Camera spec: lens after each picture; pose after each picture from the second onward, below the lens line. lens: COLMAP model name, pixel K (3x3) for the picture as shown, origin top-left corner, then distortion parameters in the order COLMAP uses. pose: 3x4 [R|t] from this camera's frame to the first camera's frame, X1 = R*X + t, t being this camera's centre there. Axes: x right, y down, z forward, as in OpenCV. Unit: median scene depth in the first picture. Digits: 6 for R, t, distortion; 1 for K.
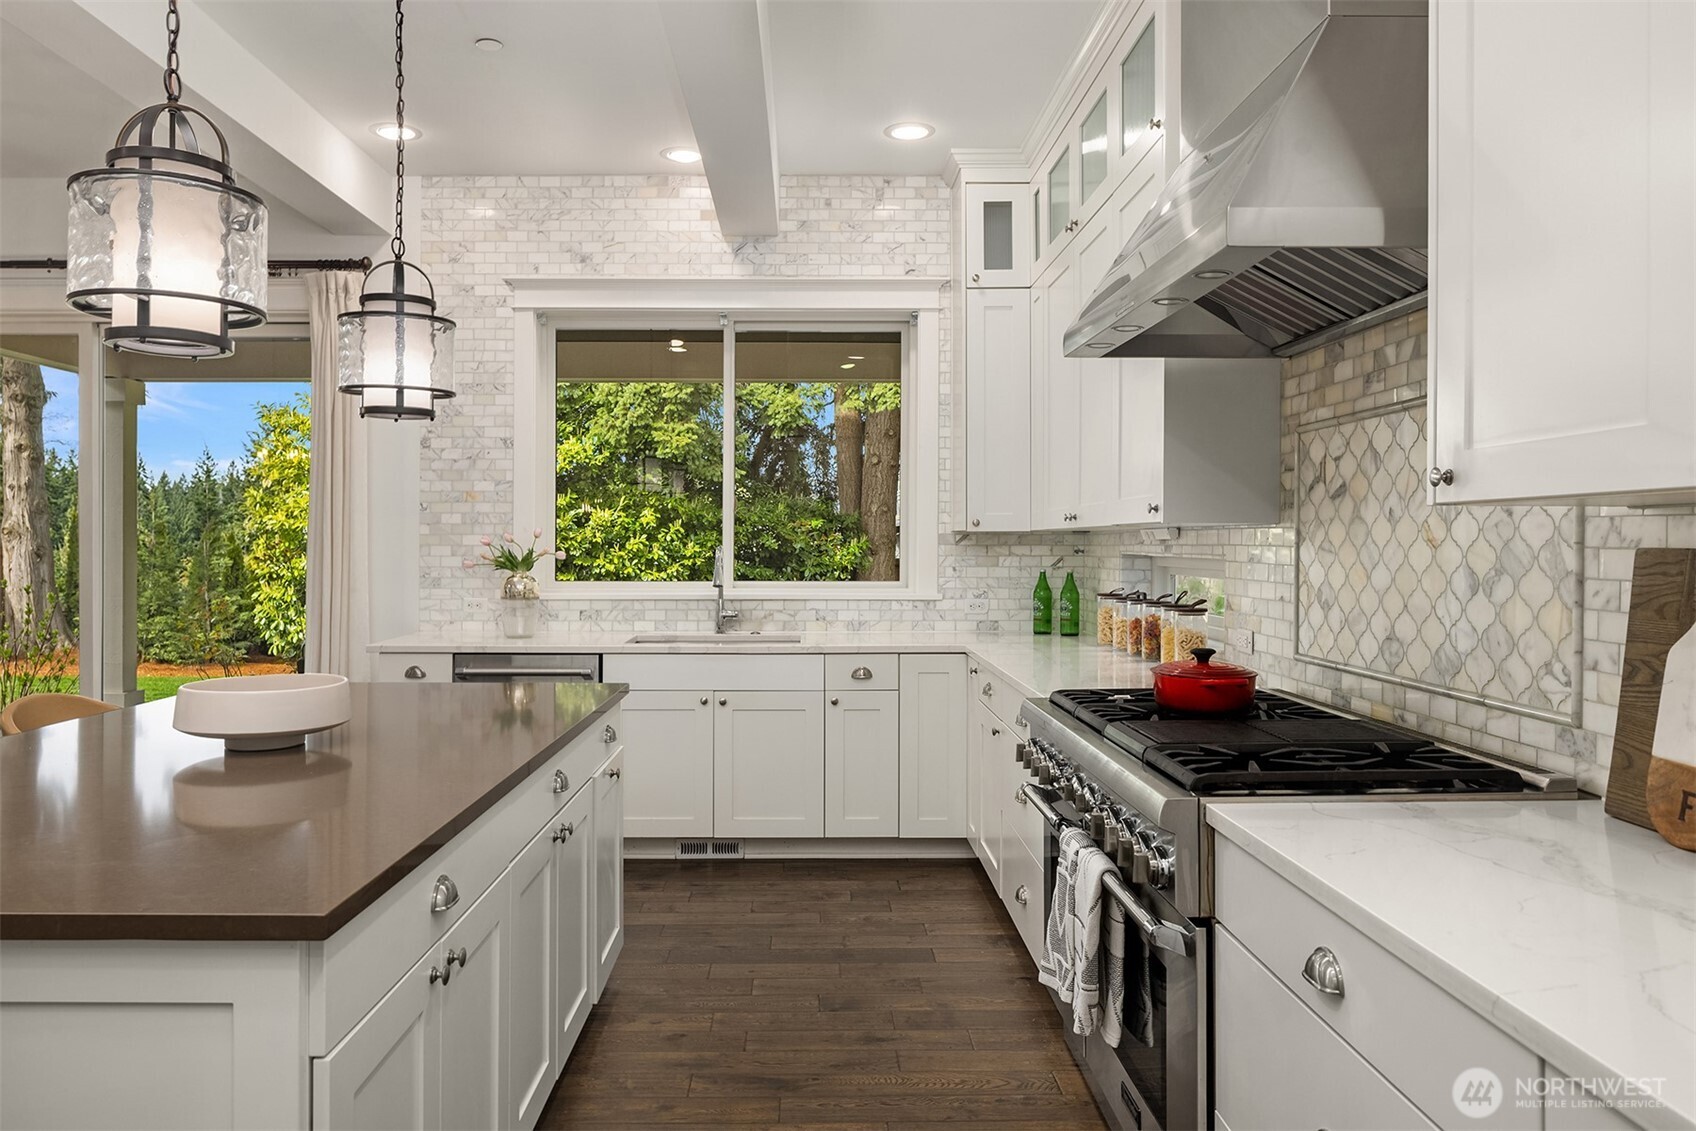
lens RADIAL K [[1159.2, 0, 846.2], [0, 1159.2, 537.6], [0, 0, 1]] dist [-0.002404, 0.000295]
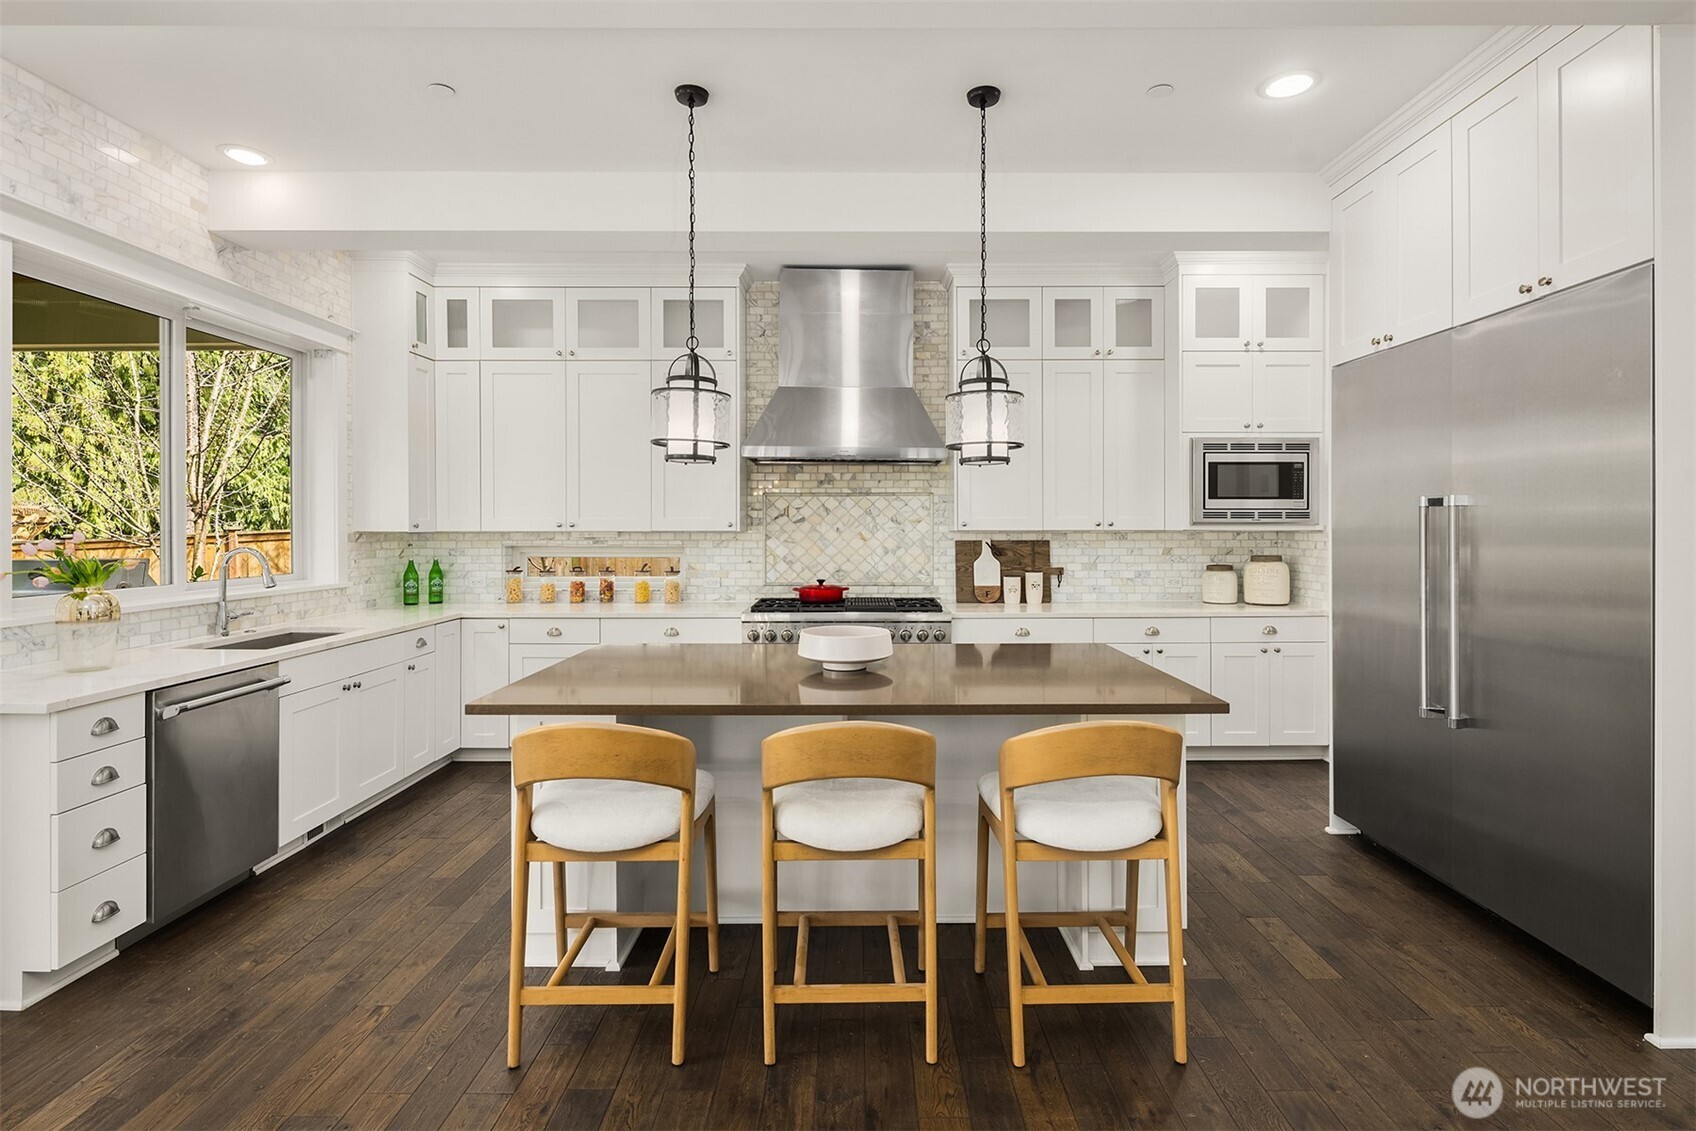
lens RADIAL K [[823.0, 0, 849.1], [0, 823.0, 519.0], [0, 0, 1]] dist [0.000196, -0.001802]
pose [[0.012878, 0.007472, 0.999889, -0.797452], [-0.005453, 0.999958, -0.007402, -0.015329], [-0.999902, -0.005357, 0.012918, 0.450642]]
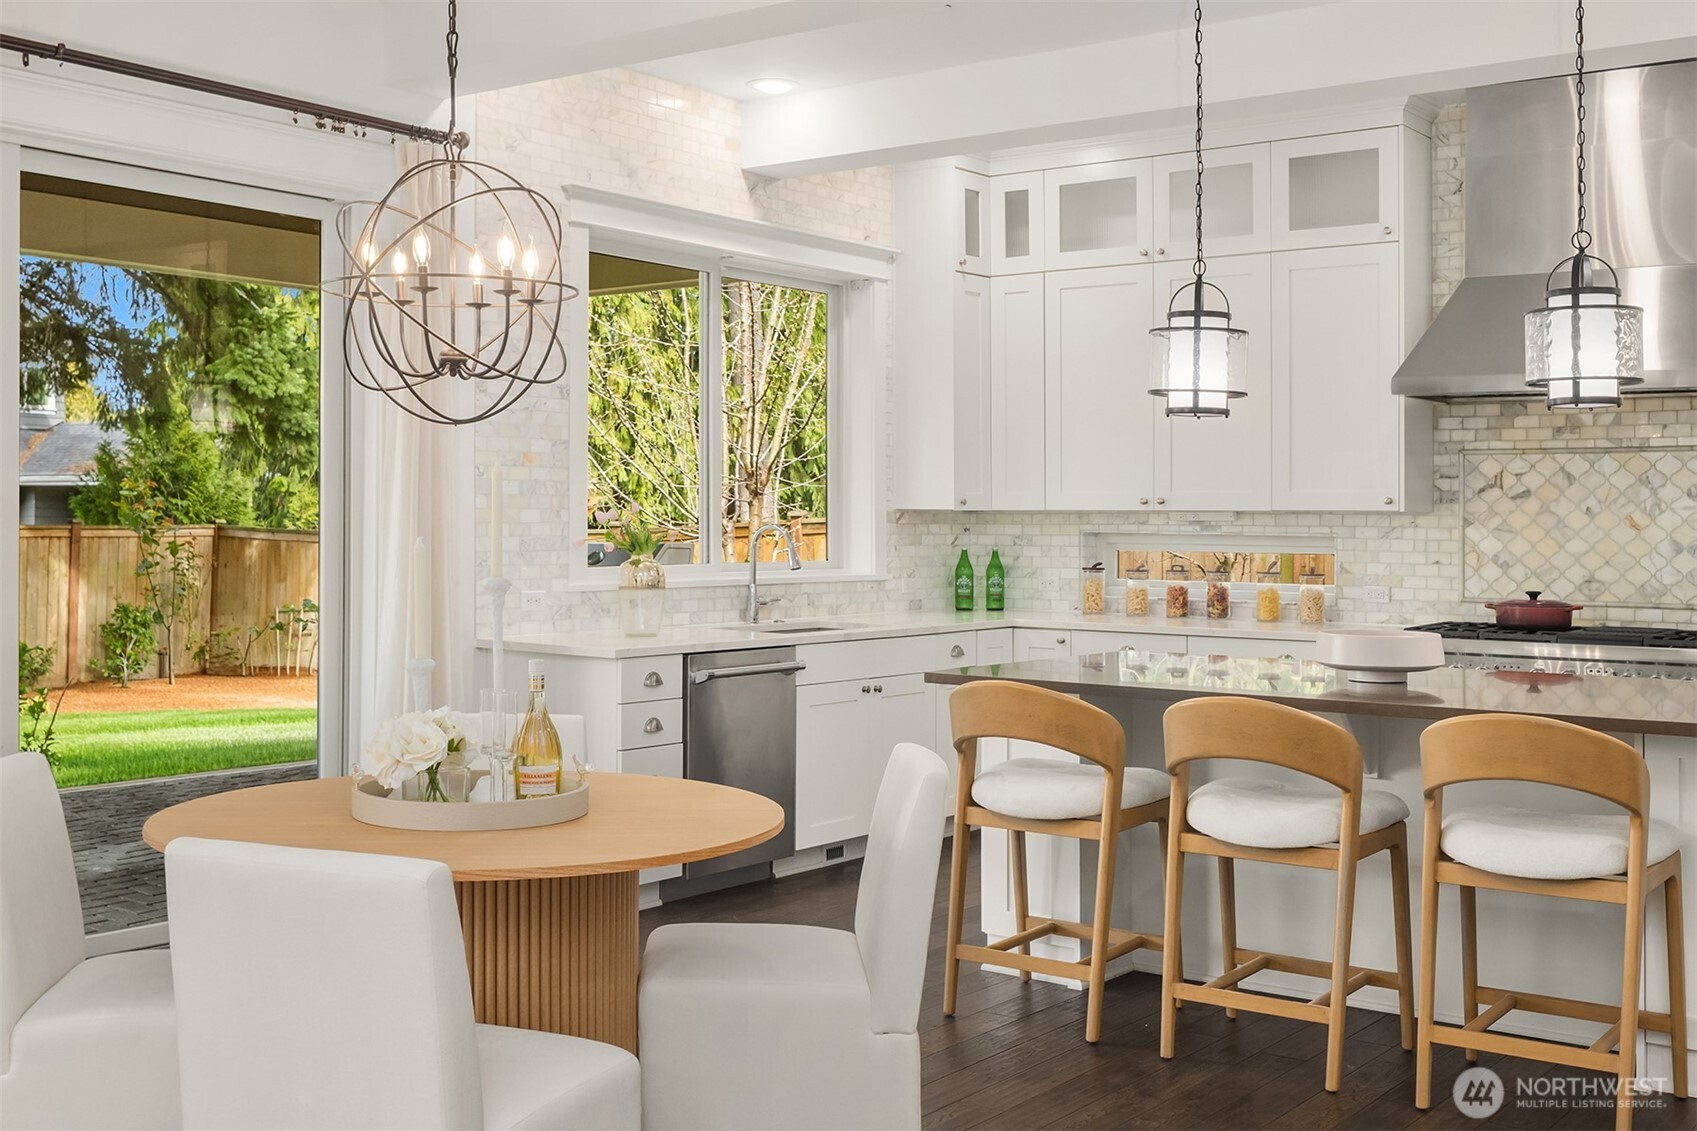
lens RADIAL K [[1861.6, 0, 831.1], [0, 1861.6, 475.8], [0, 0, 1]] dist [0.018659, 0.000000]
pose [[0.607306, 0.022108, 0.794160, -1.186424], [-0.010758, 0.999750, -0.019604, -0.002350], [-0.794395, 0.003362, 0.607392, 0.090962]]
